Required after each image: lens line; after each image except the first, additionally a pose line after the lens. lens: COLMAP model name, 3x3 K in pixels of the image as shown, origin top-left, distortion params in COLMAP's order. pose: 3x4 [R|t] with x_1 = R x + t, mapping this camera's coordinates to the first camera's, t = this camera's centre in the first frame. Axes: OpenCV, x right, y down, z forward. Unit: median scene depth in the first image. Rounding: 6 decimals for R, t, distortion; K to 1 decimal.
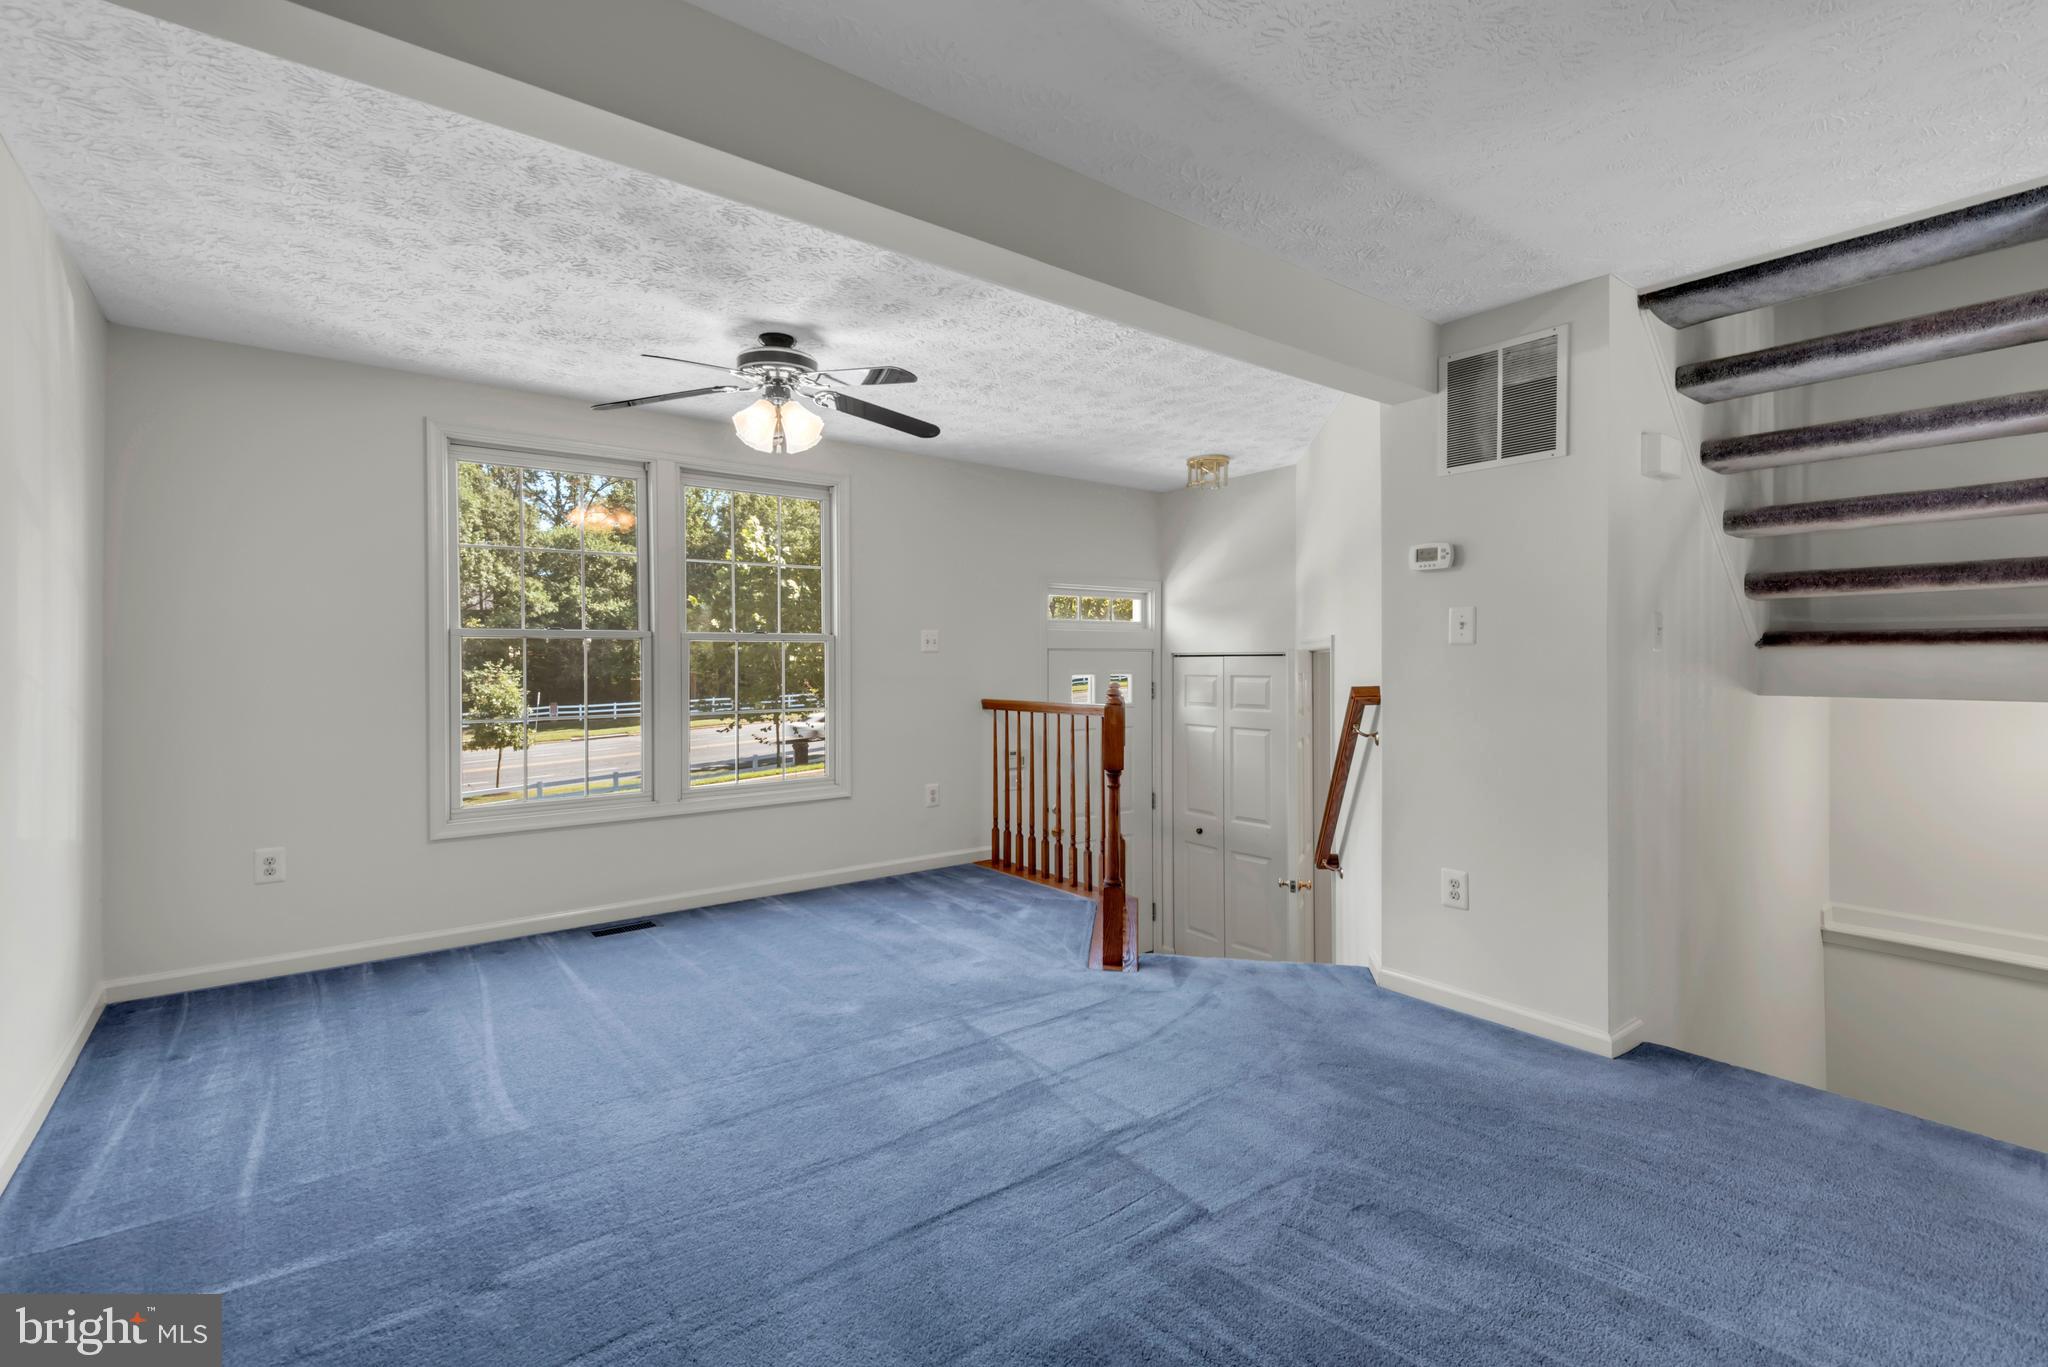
lens RADIAL K [[930.6, 0, 1026.9], [0, 930.6, 666.1], [0, 0, 1]] dist [0.029791, -0.015271]
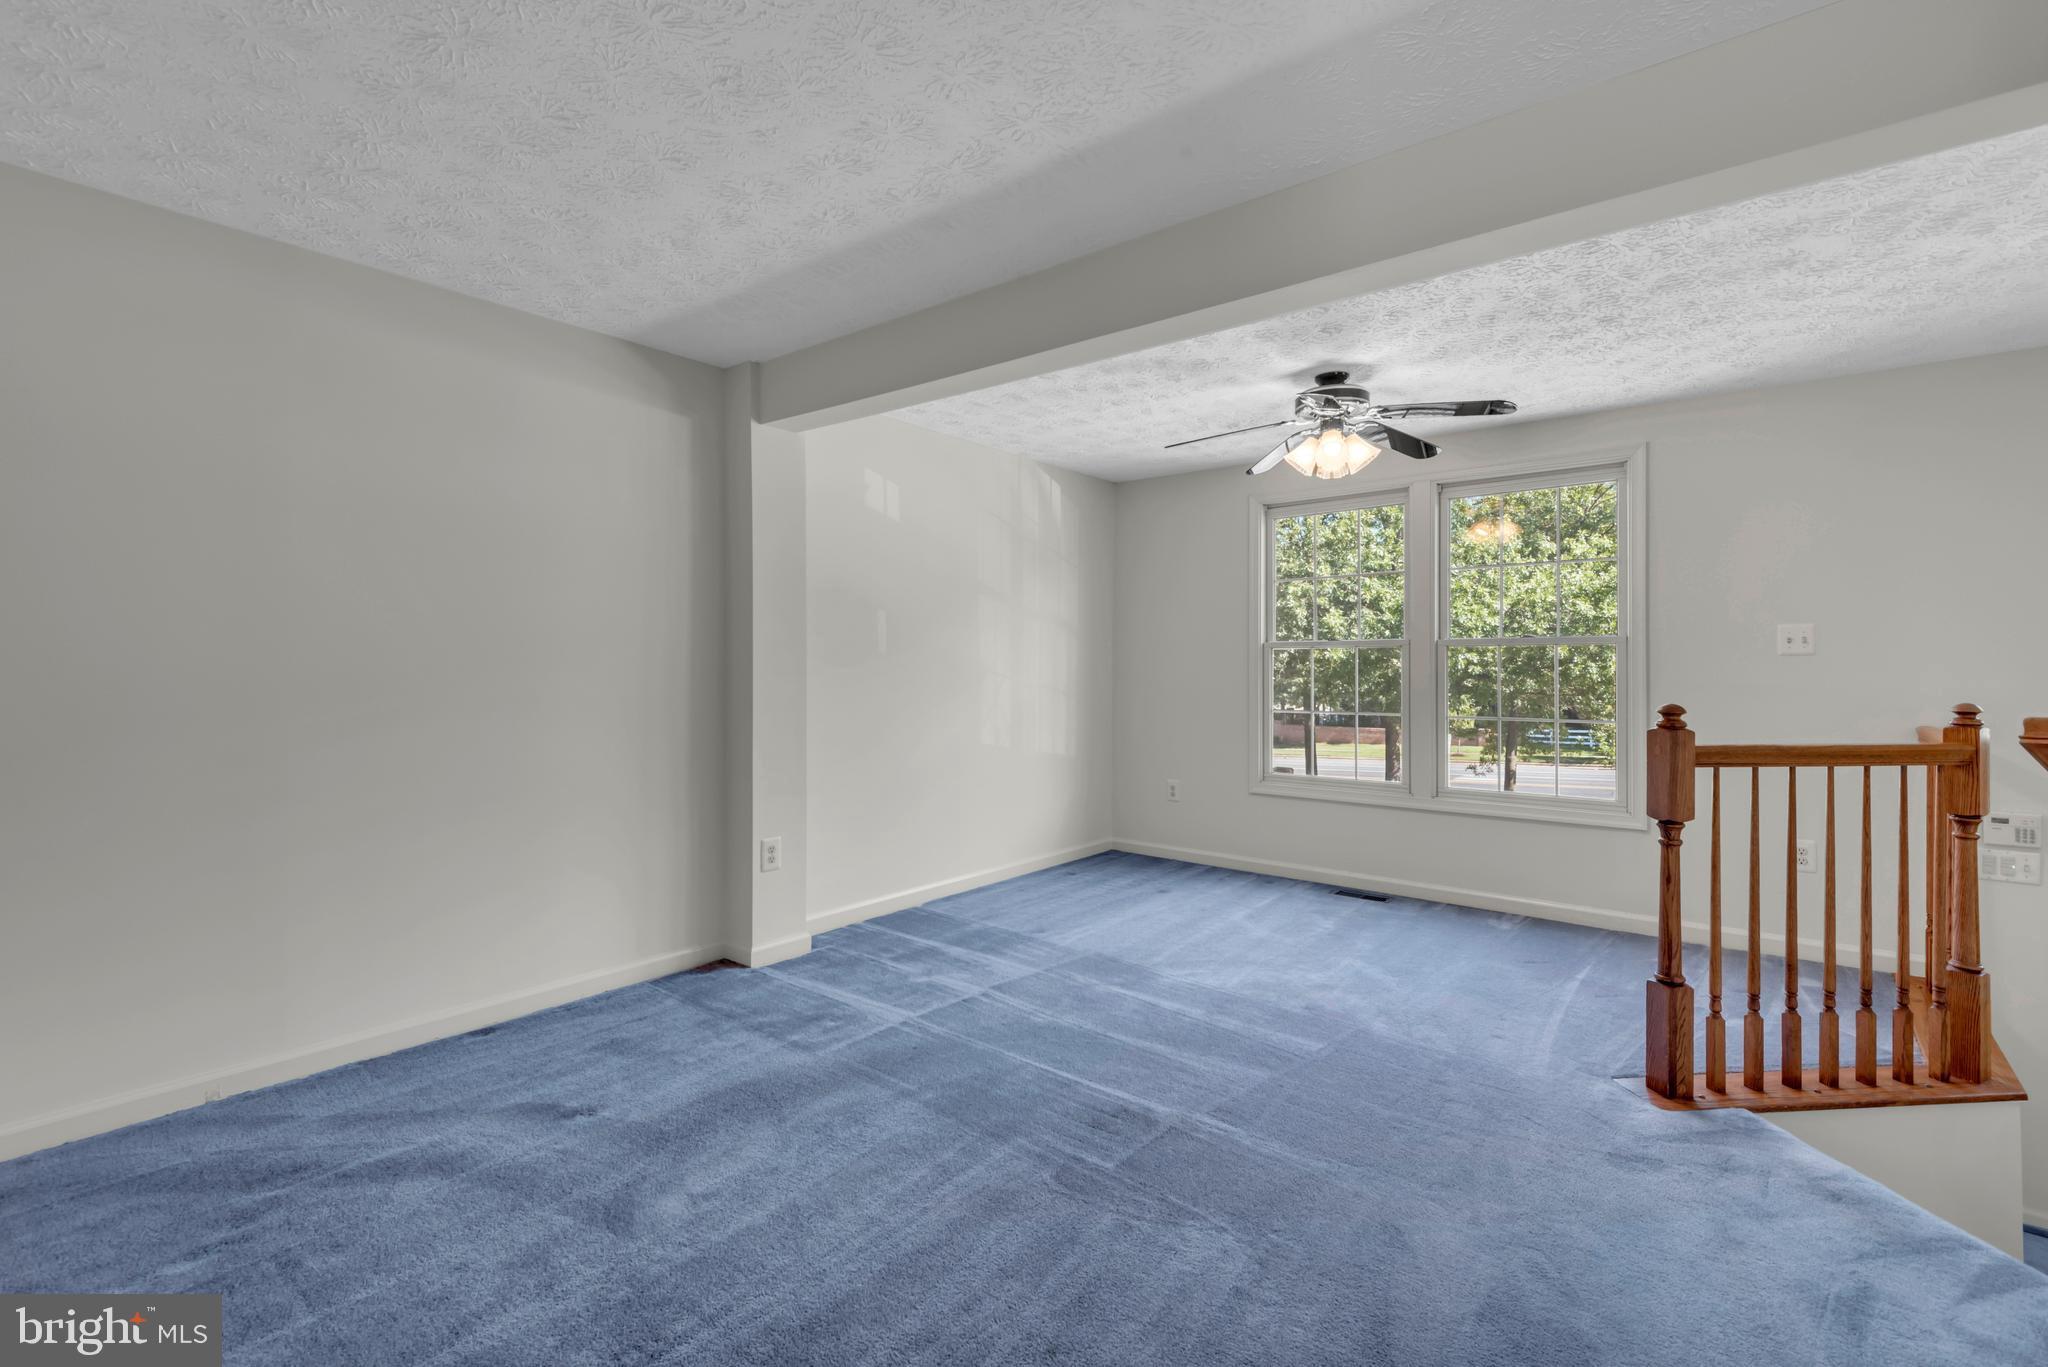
lens RADIAL K [[930.6, 0, 1026.9], [0, 930.6, 666.1], [0, 0, 1]] dist [0.029791, -0.015271]
pose [[0.225541, -0.000941, -0.974233, 0.687925], [-0.008913, 0.999956, -0.003029, 0.002185], [0.974193, 0.009366, 0.225522, 0.367790]]
